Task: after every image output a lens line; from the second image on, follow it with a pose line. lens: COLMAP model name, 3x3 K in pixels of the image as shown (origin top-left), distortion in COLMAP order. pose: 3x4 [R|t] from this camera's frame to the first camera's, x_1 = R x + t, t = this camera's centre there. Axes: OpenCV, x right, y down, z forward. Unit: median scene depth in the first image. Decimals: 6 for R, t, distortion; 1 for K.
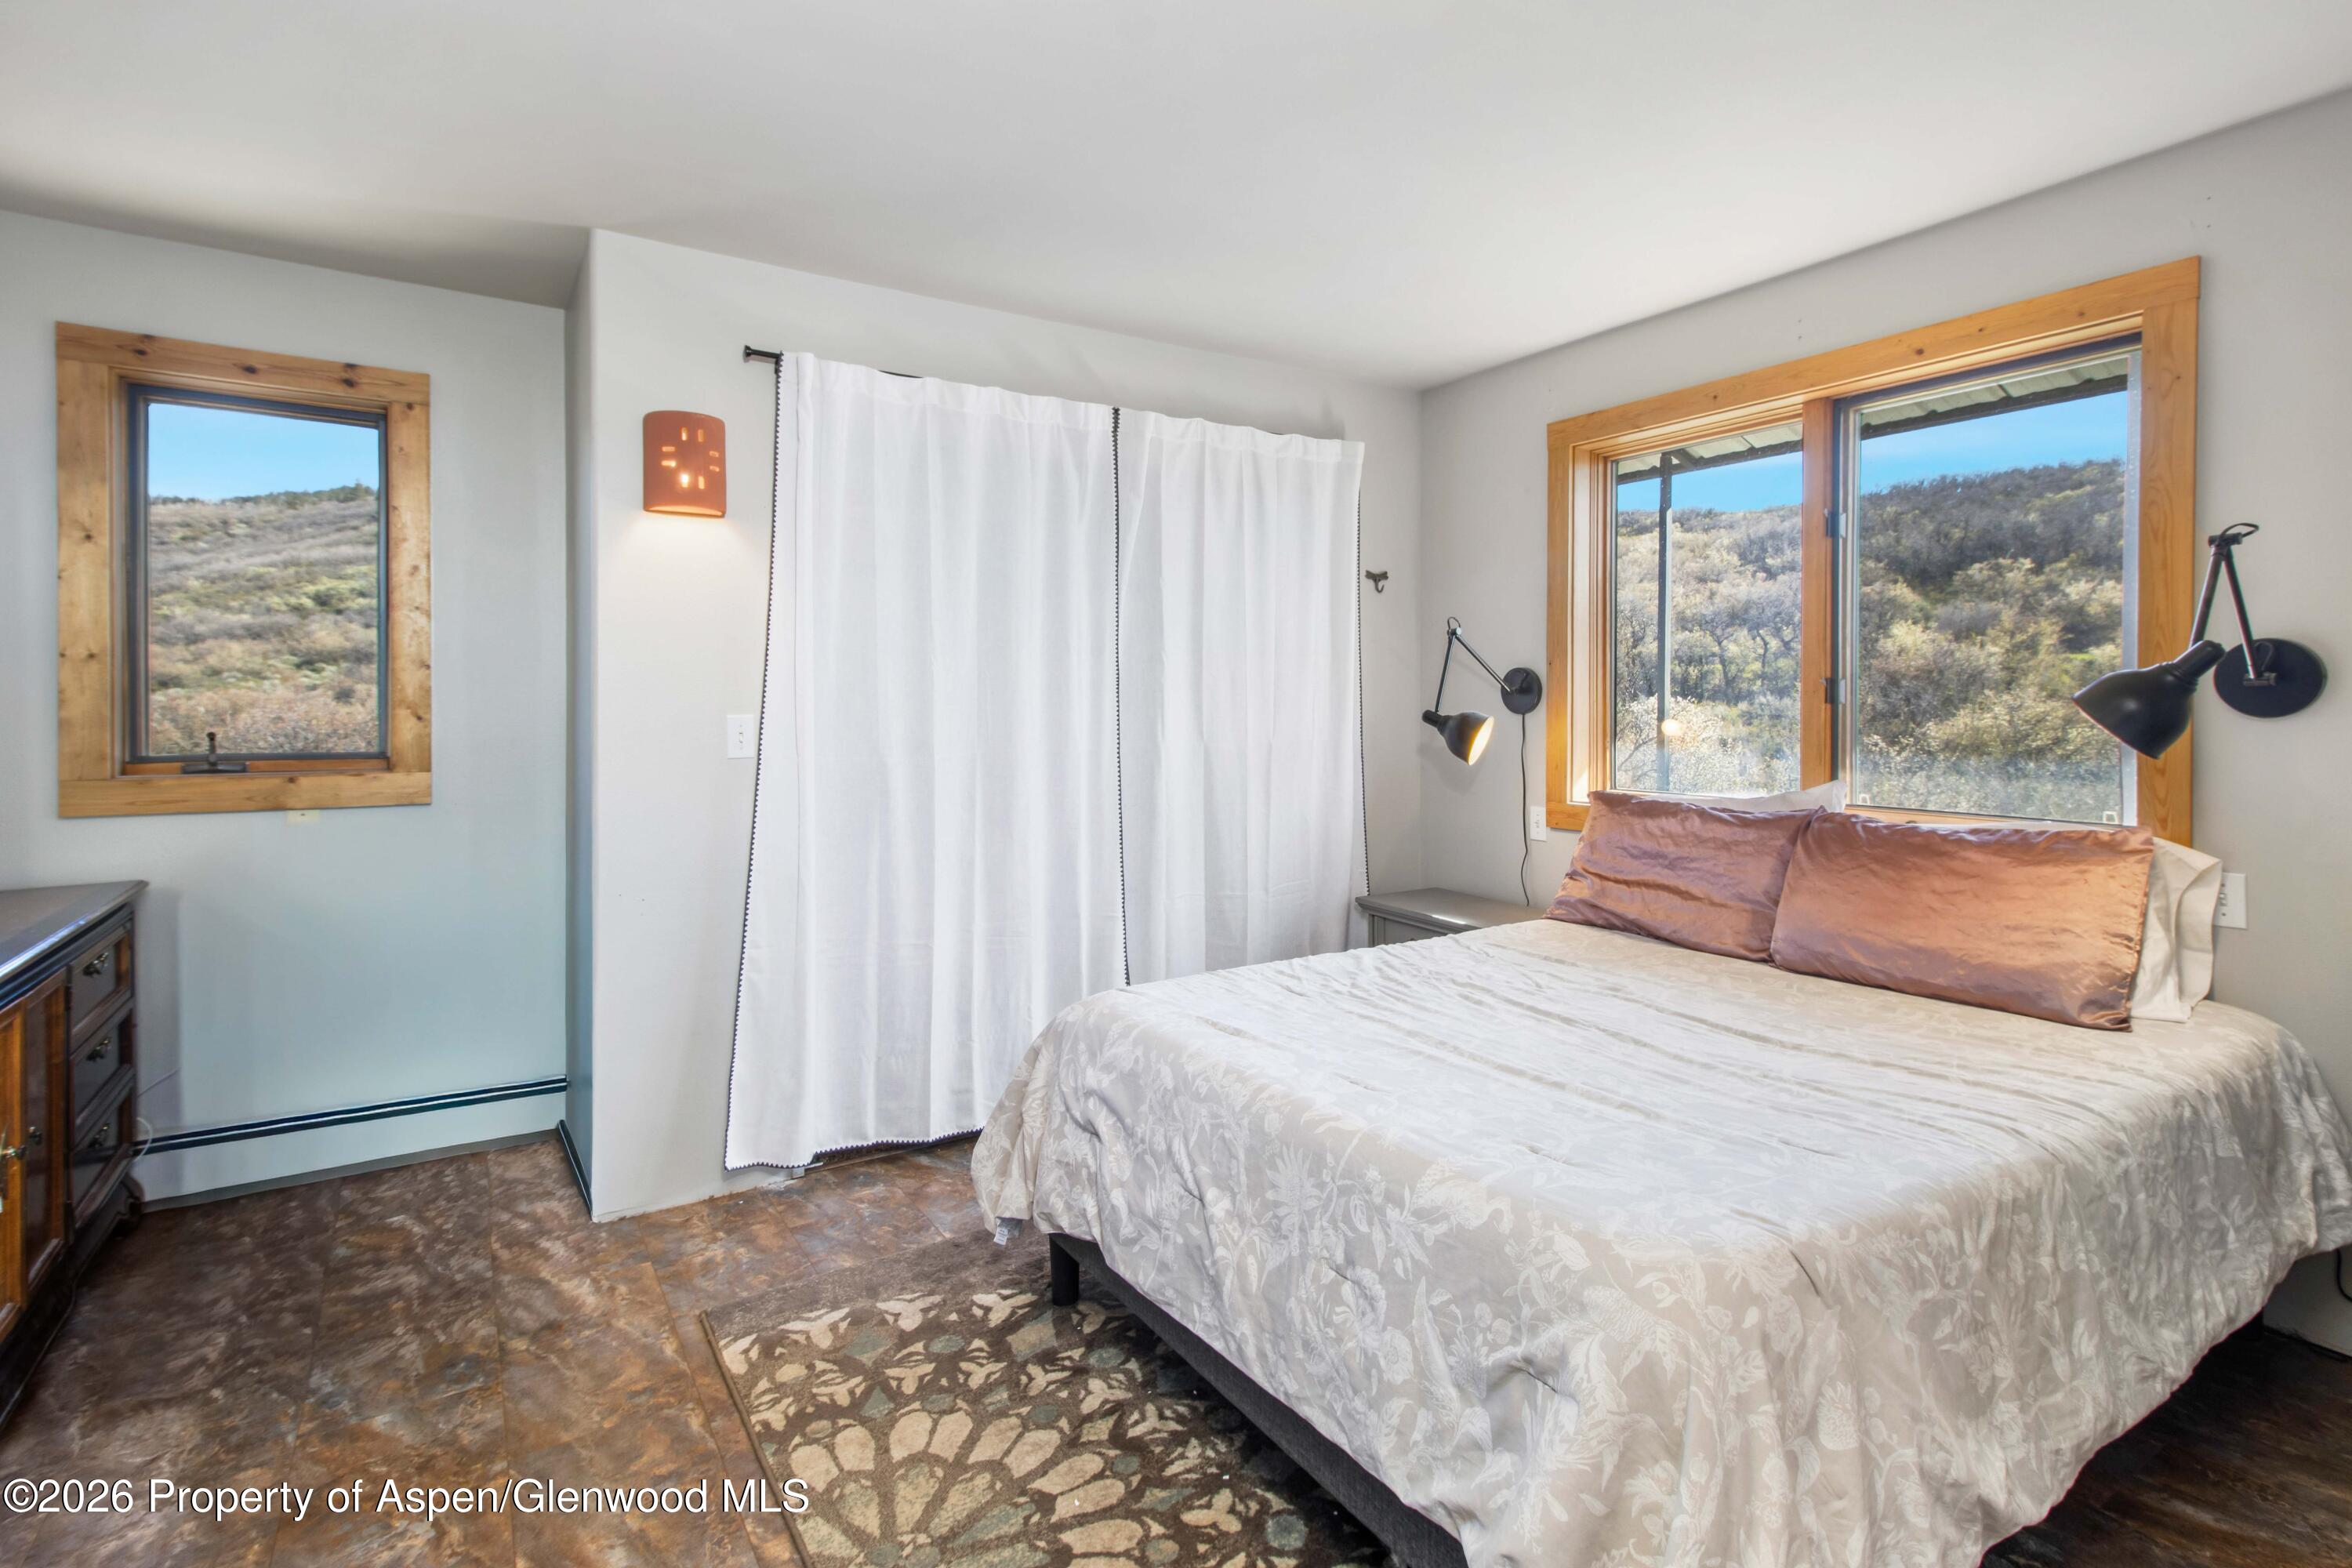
lens RADIAL K [[1104.6, 0, 1172.6], [0, 1104.6, 689.7], [0, 0, 1]] dist [0.048721, -0.023482]
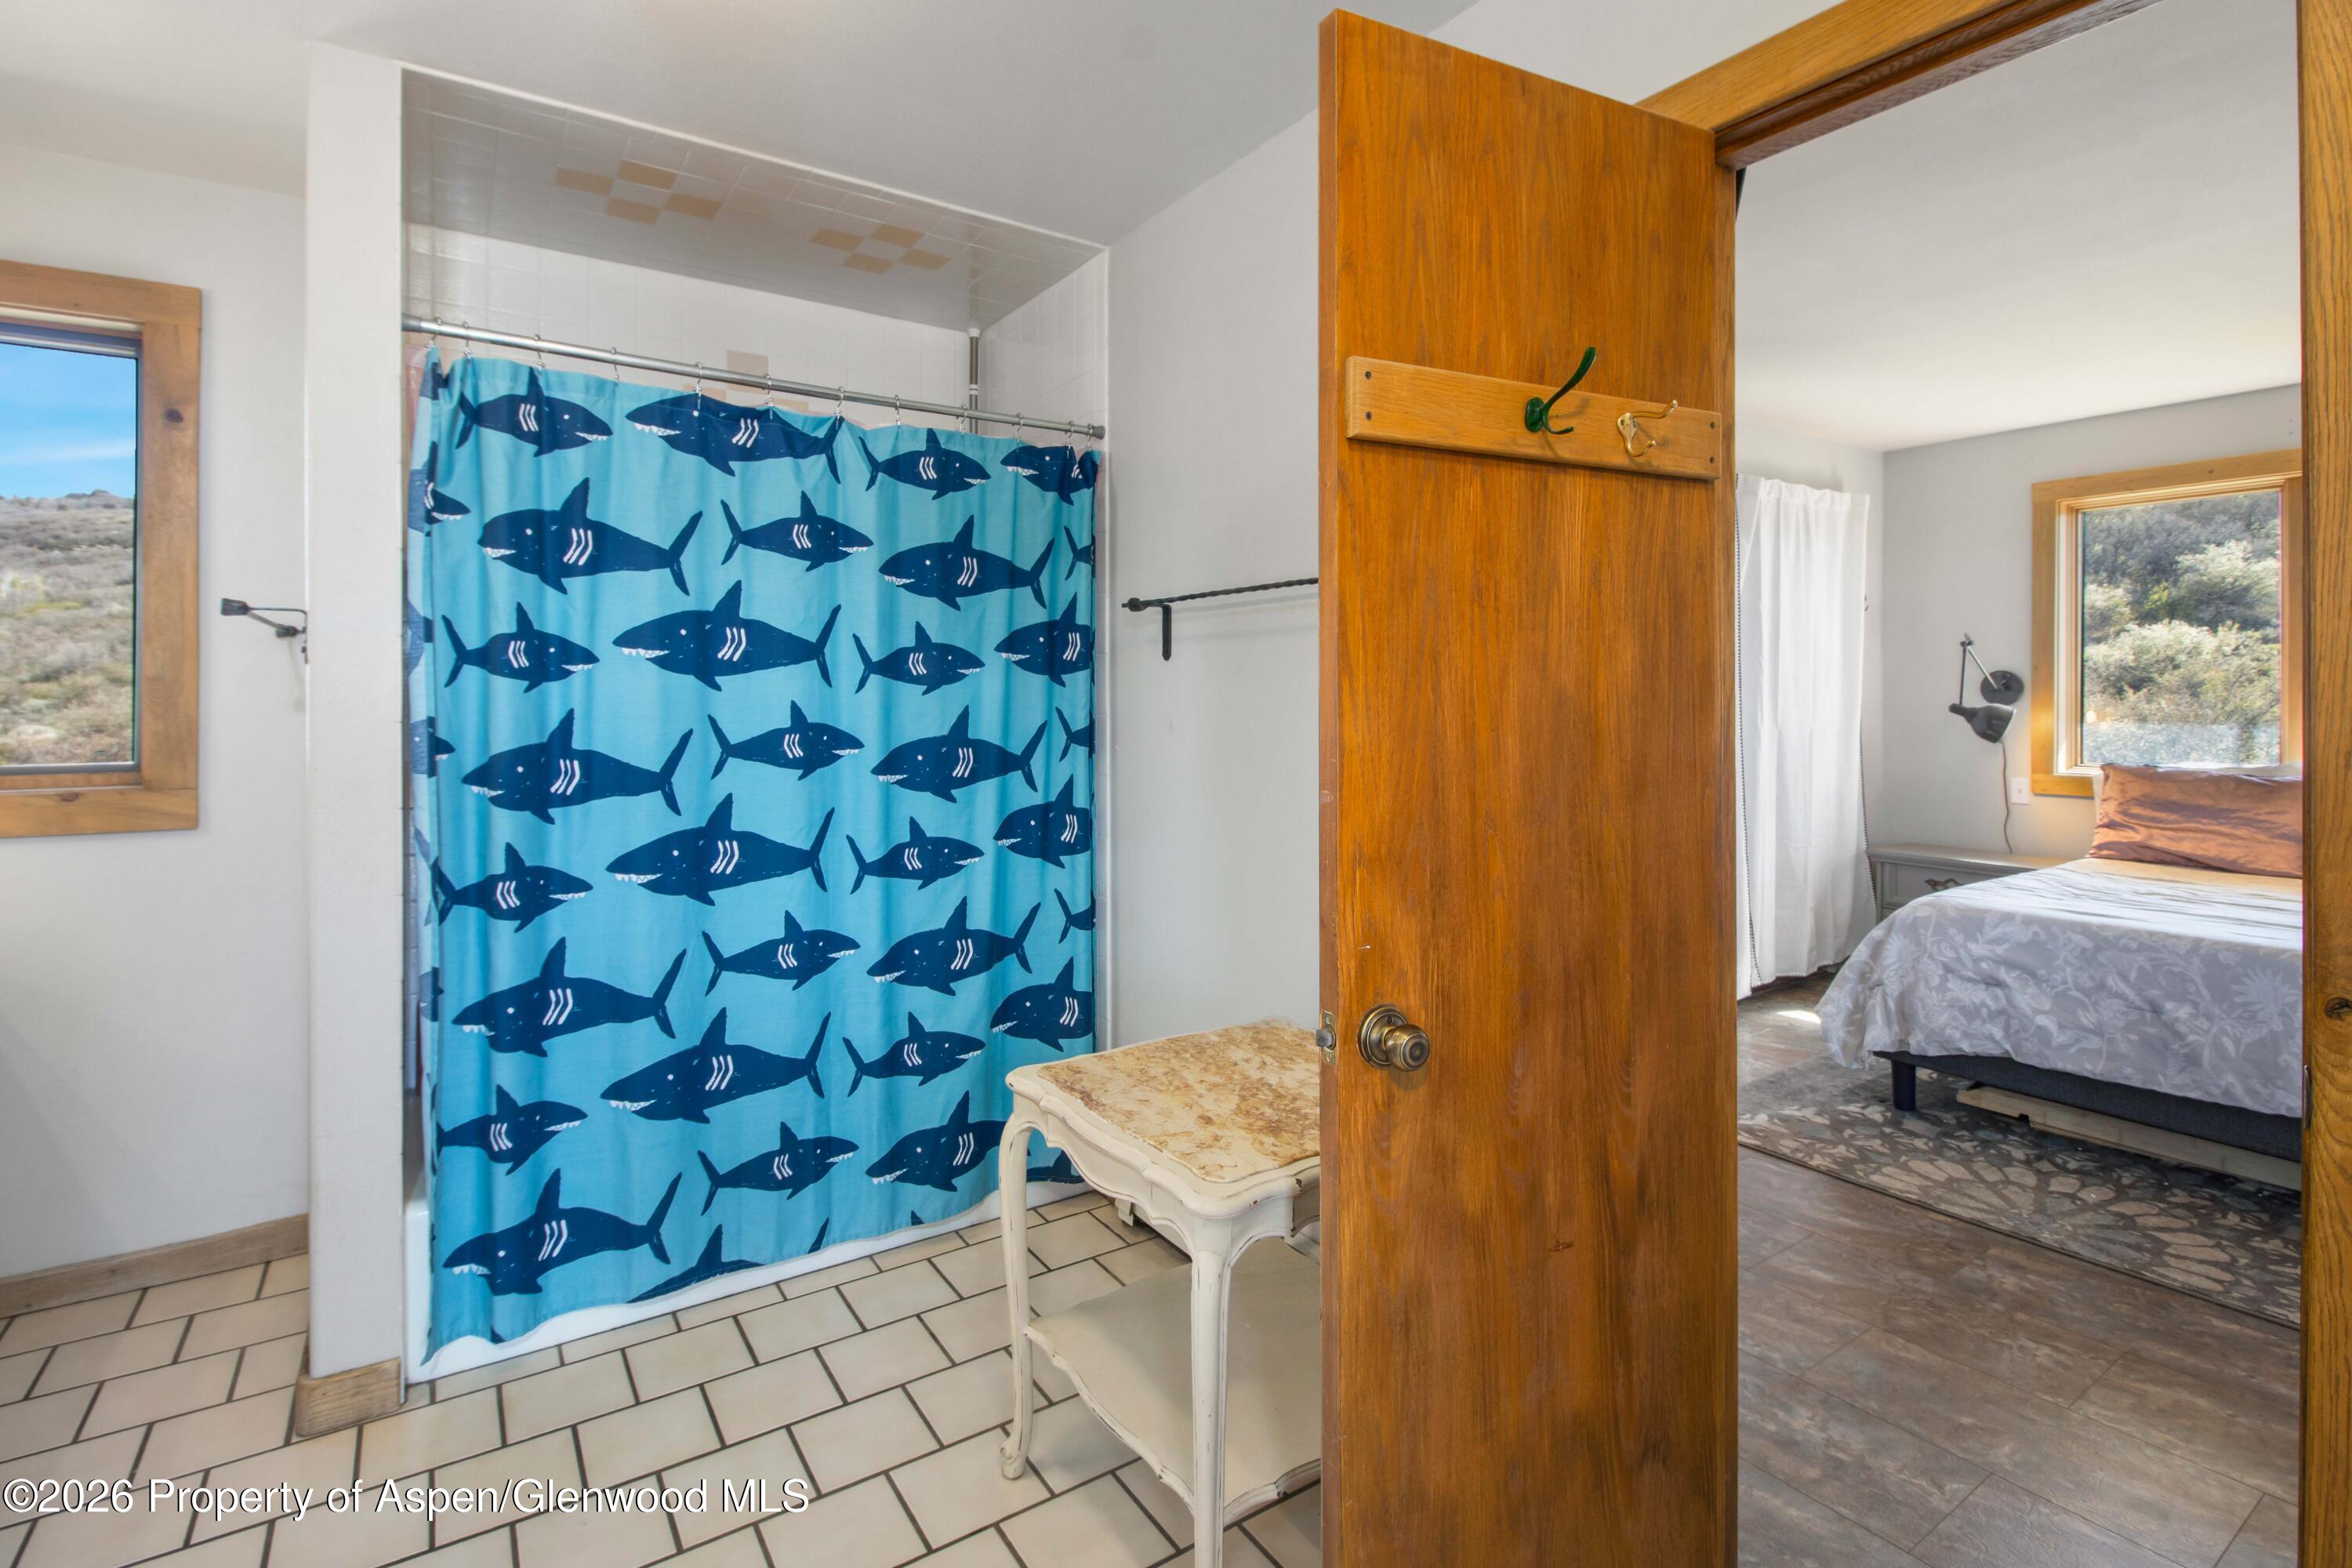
lens RADIAL K [[1104.6, 0, 1172.6], [0, 1104.6, 689.7], [0, 0, 1]] dist [0.048721, -0.023482]
pose [[0.998885, -0.000814, 0.047213, -1.277975], [0.000755, 0.999999, 0.001268, -0.000317], [-0.047214, -0.001231, 0.998884, -0.474414]]
